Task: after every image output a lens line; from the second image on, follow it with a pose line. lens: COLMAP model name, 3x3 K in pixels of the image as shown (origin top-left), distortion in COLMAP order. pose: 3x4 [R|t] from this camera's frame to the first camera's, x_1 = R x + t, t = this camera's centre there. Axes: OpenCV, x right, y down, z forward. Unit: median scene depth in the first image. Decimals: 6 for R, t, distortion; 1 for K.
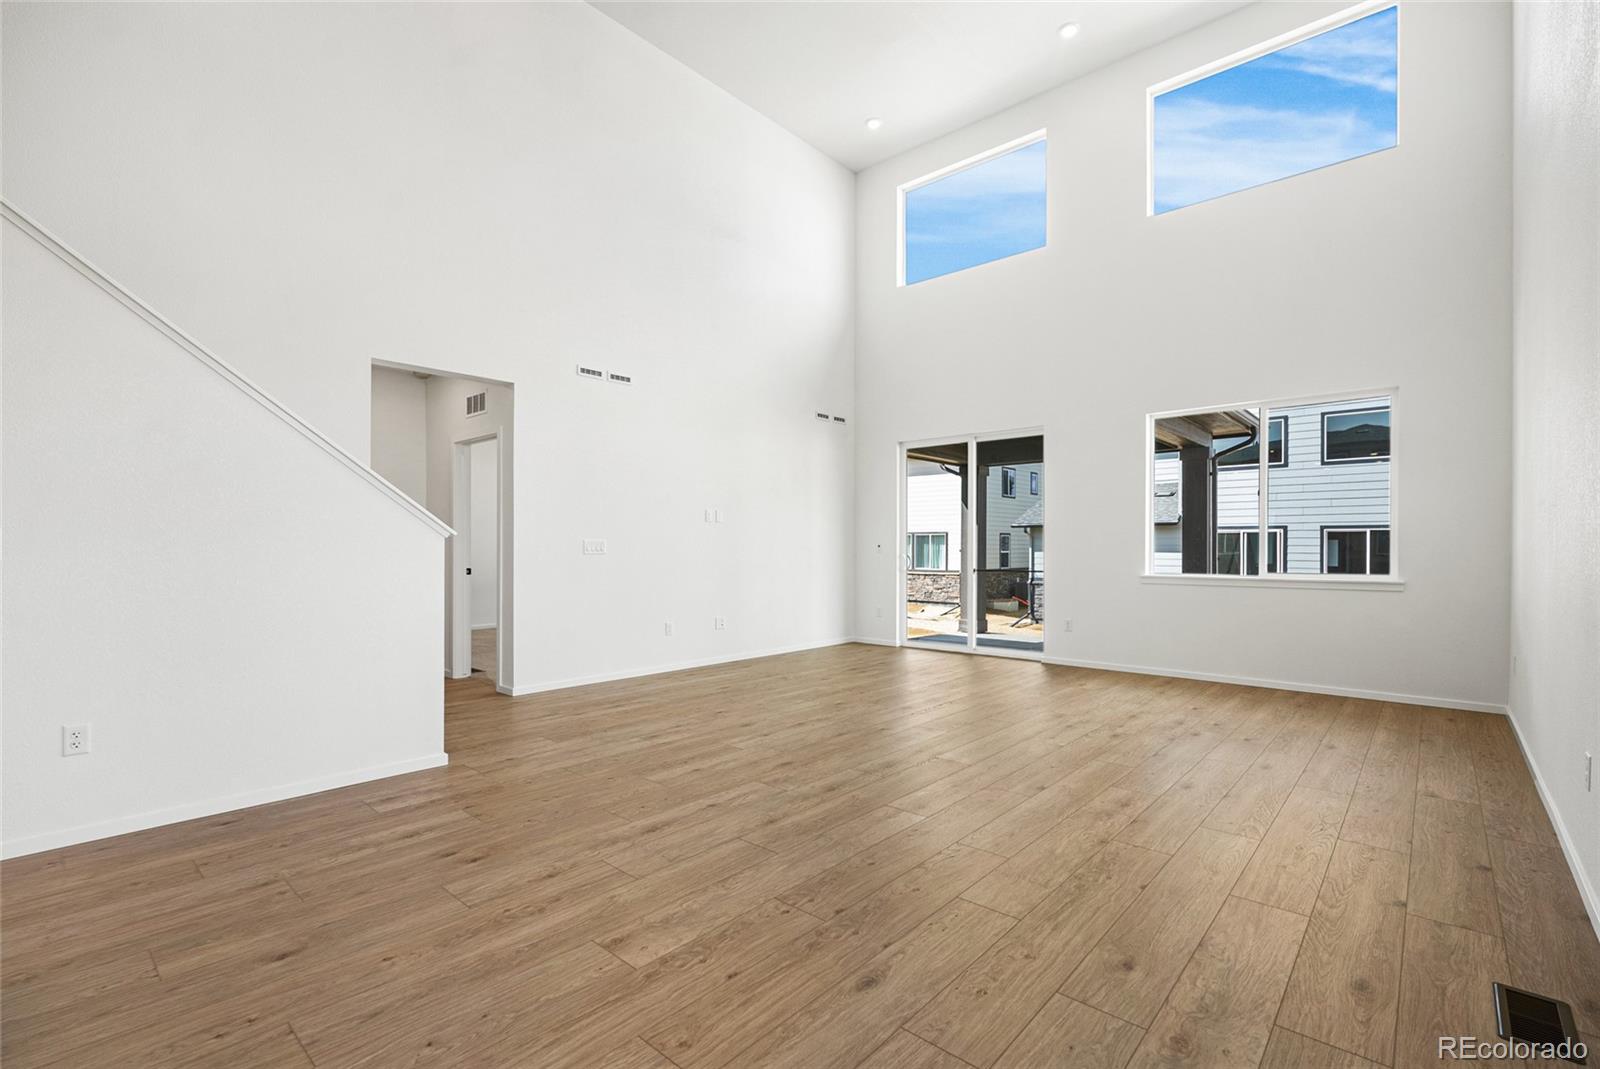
lens RADIAL K [[714.5, 0, 790.4], [0, 714.5, 544.6], [0, 0, 1]] dist [-0.006803, 0.001090]
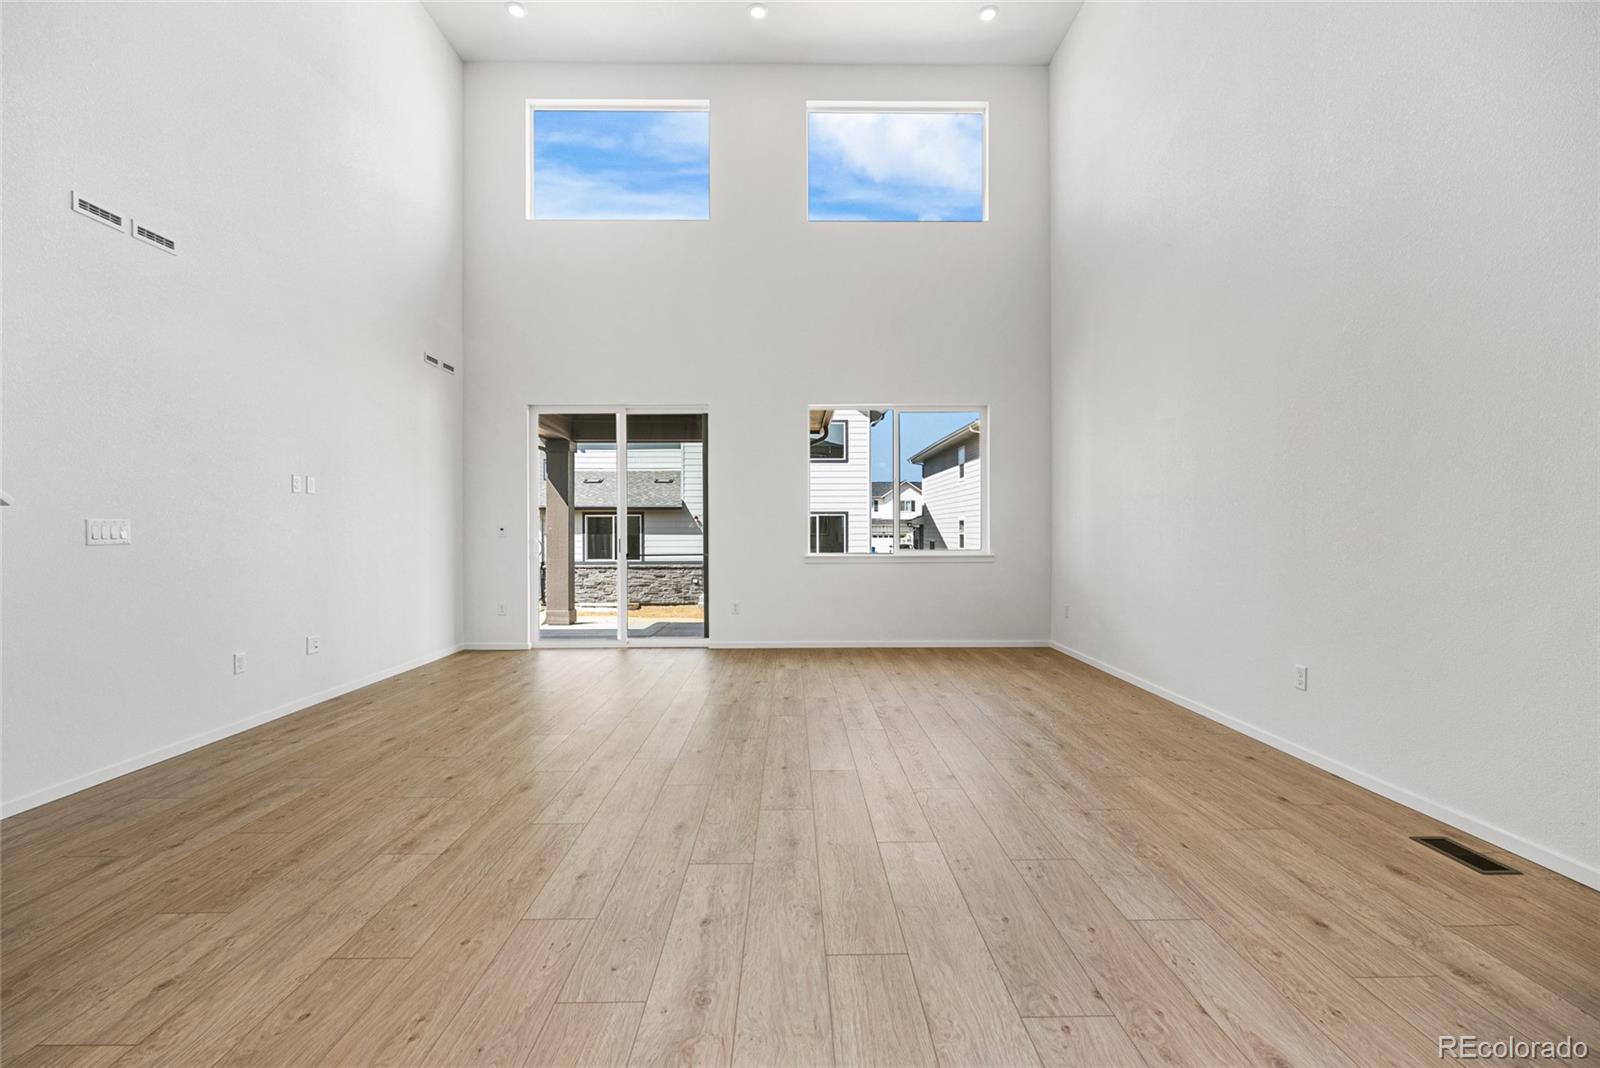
lens RADIAL K [[714.5, 0, 796.9], [0, 714.5, 527.1], [0, 0, 1]] dist [-0.006803, 0.001090]
pose [[0.734306, -0.001542, 0.678817, -0.341571], [0.002108, 0.999998, -0.000009, 0.000903], [-0.678815, 0.001437, 0.734308, 0.317616]]
